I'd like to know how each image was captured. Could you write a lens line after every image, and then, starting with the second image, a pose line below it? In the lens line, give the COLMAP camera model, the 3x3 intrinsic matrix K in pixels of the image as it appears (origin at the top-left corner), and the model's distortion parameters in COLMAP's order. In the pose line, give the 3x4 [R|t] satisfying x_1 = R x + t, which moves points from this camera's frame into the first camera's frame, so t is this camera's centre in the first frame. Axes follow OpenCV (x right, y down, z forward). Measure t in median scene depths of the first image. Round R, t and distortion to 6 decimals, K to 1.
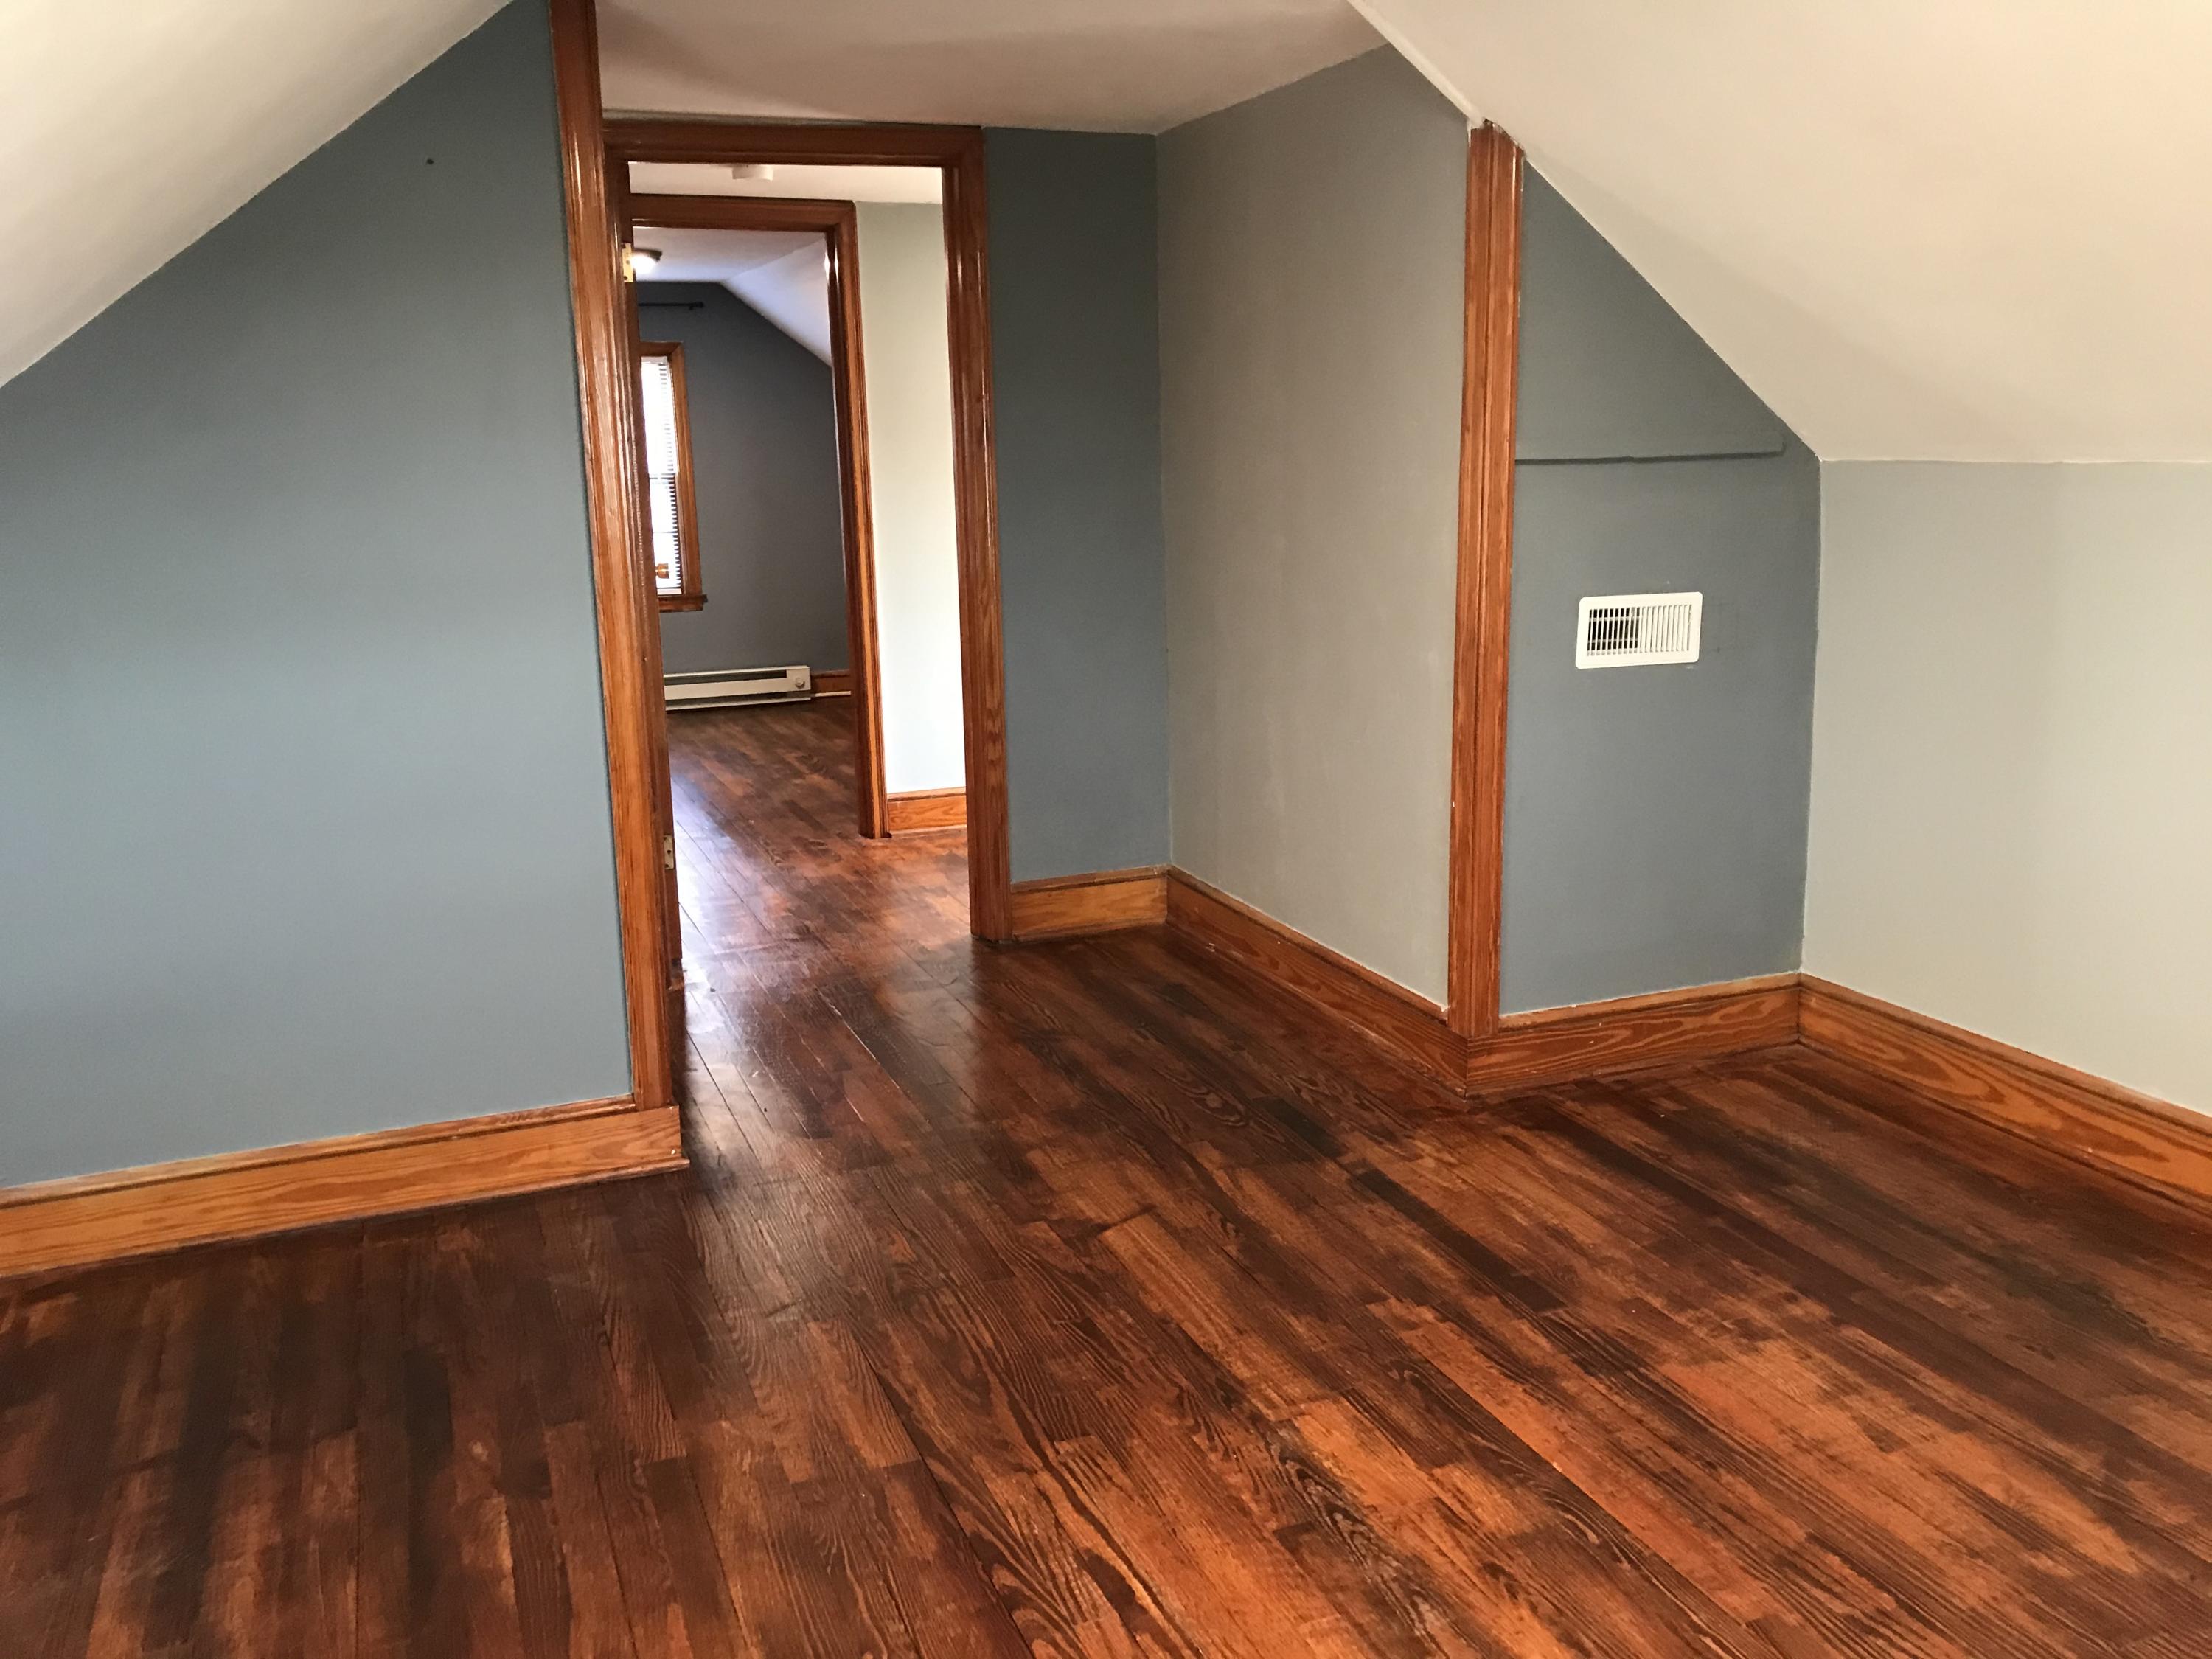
lens RADIAL K [[1800.8, 0, 1106.2], [0, 1800.8, 833.7], [0, 0, 1]] dist [0.044354, -0.033071]
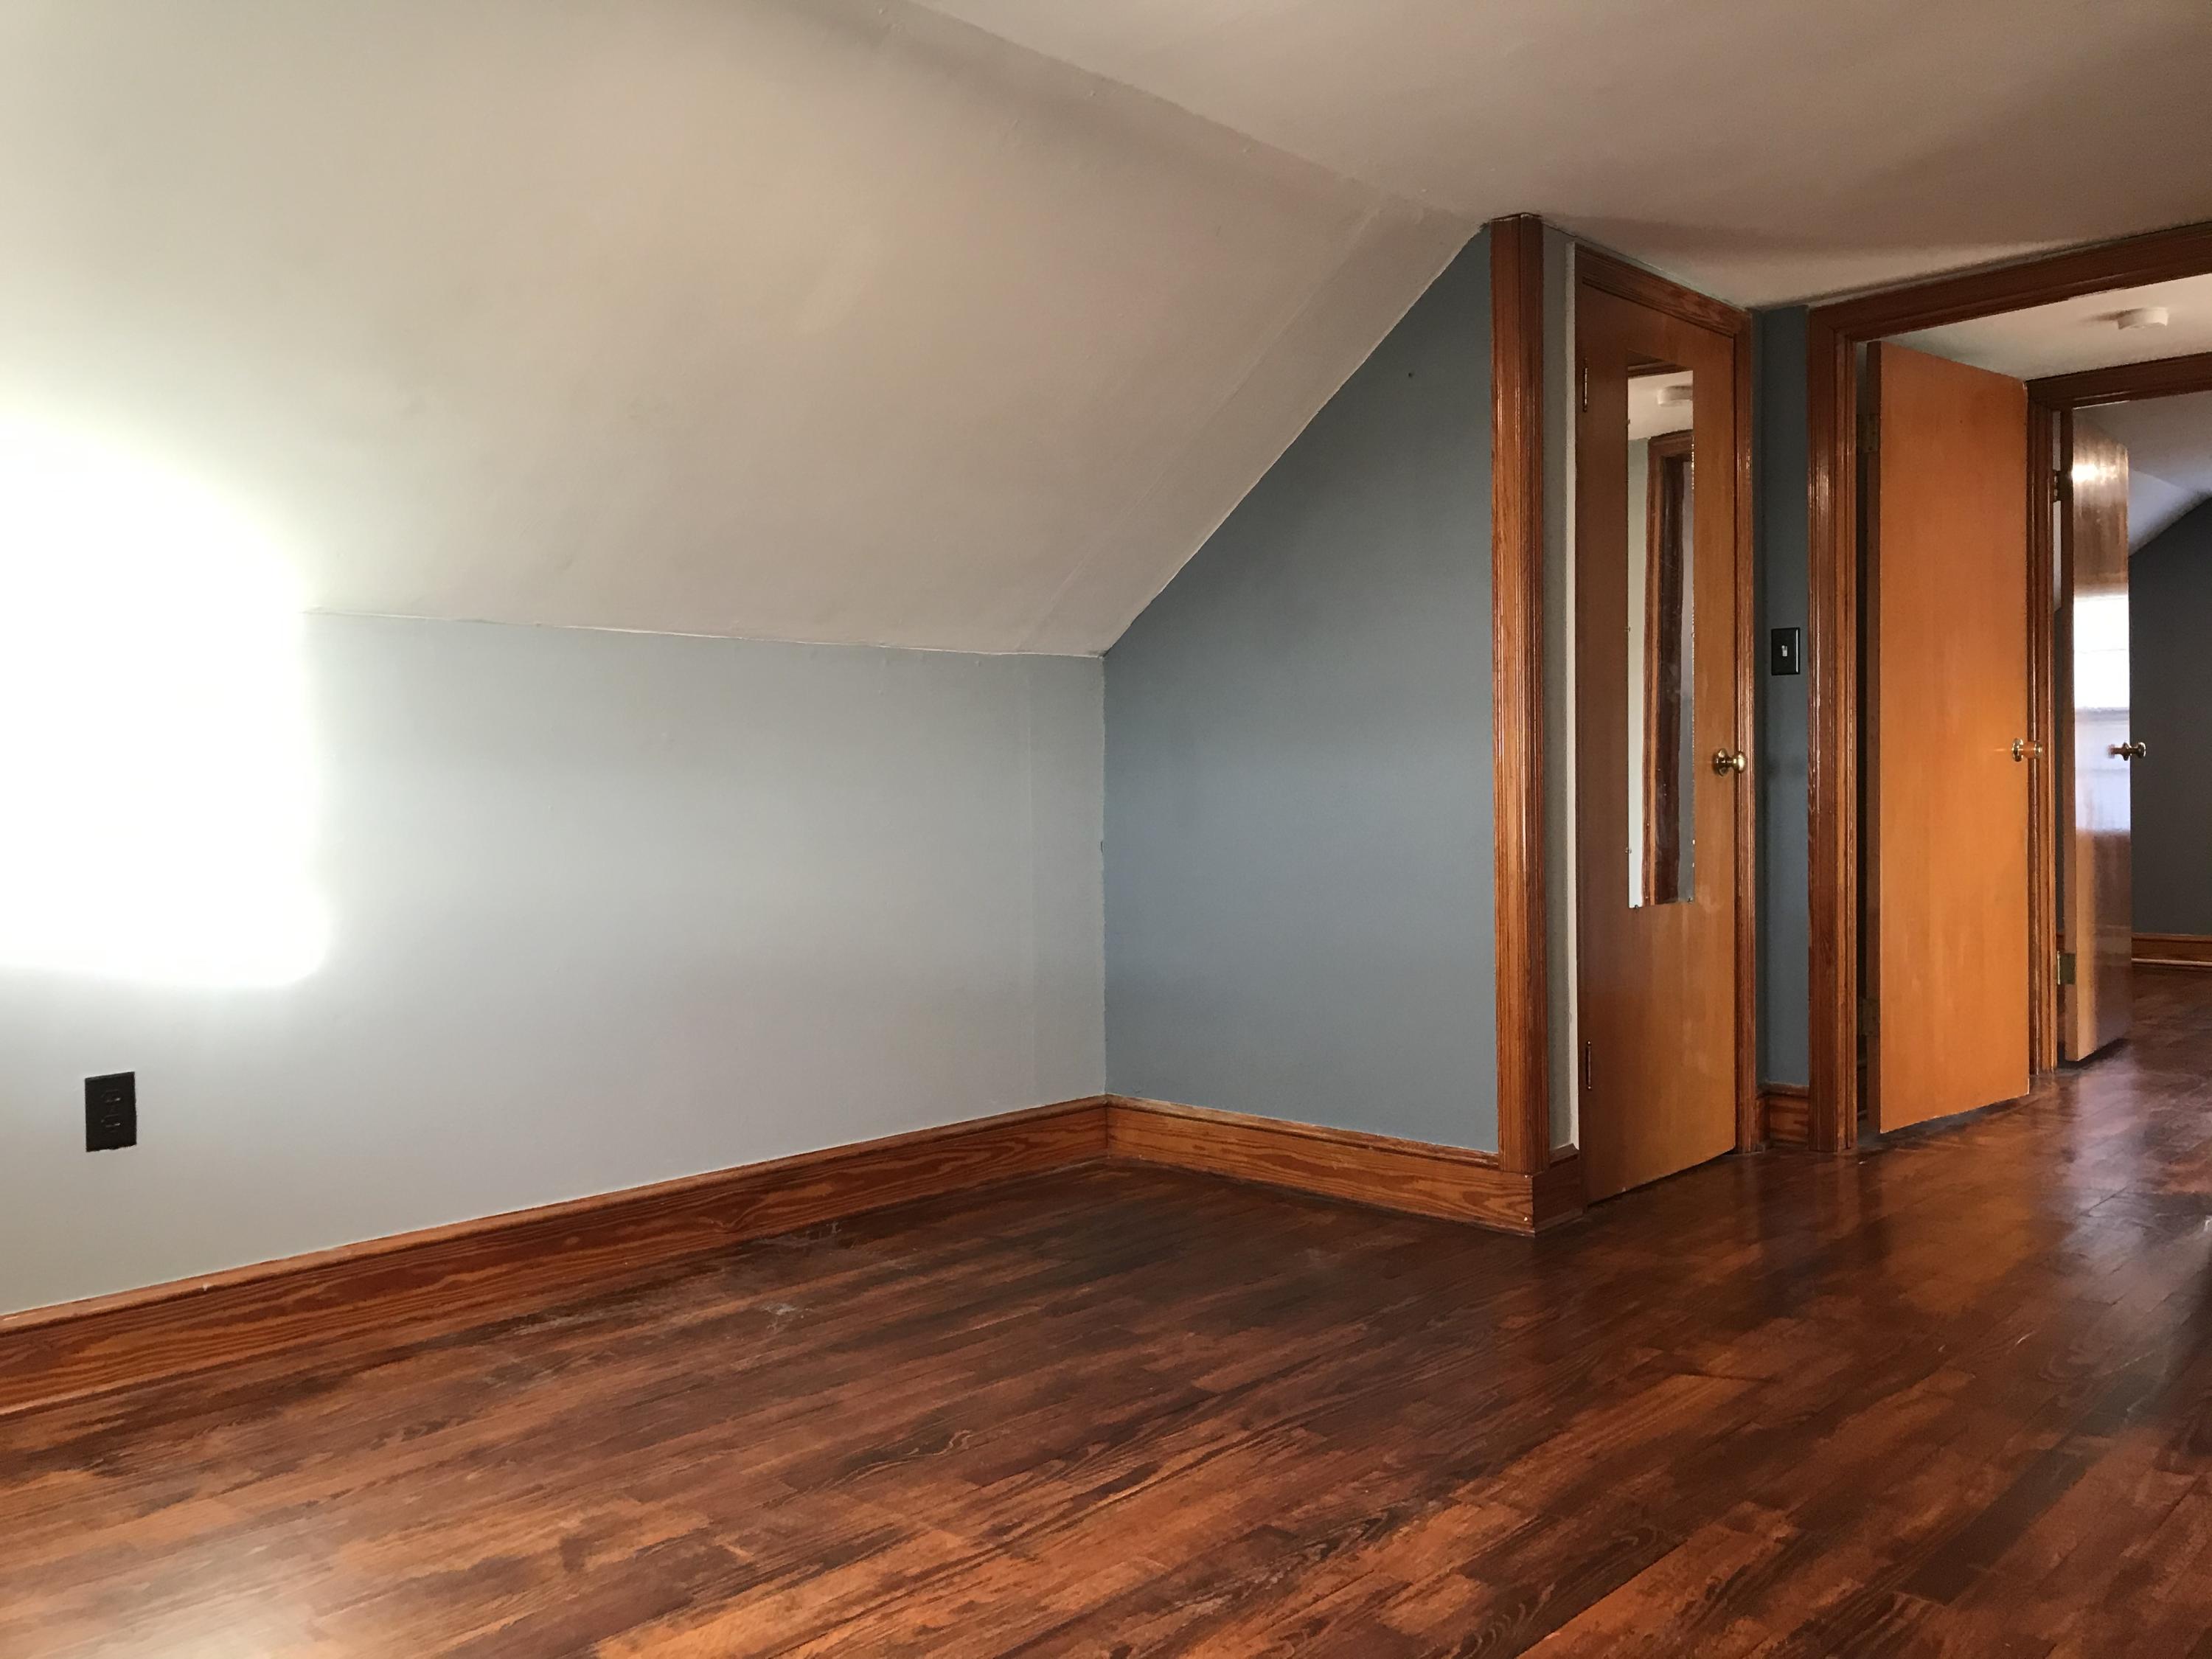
lens RADIAL K [[1800.8, 0, 1108.2], [0, 1800.8, 822.4], [0, 0, 1]] dist [0.044354, -0.033071]
pose [[0.417592, 0.032005, -0.908071, 0.876101], [-0.190323, 0.980291, -0.052972, 0.067074], [0.888479, 0.194947, 0.415453, 0.392991]]
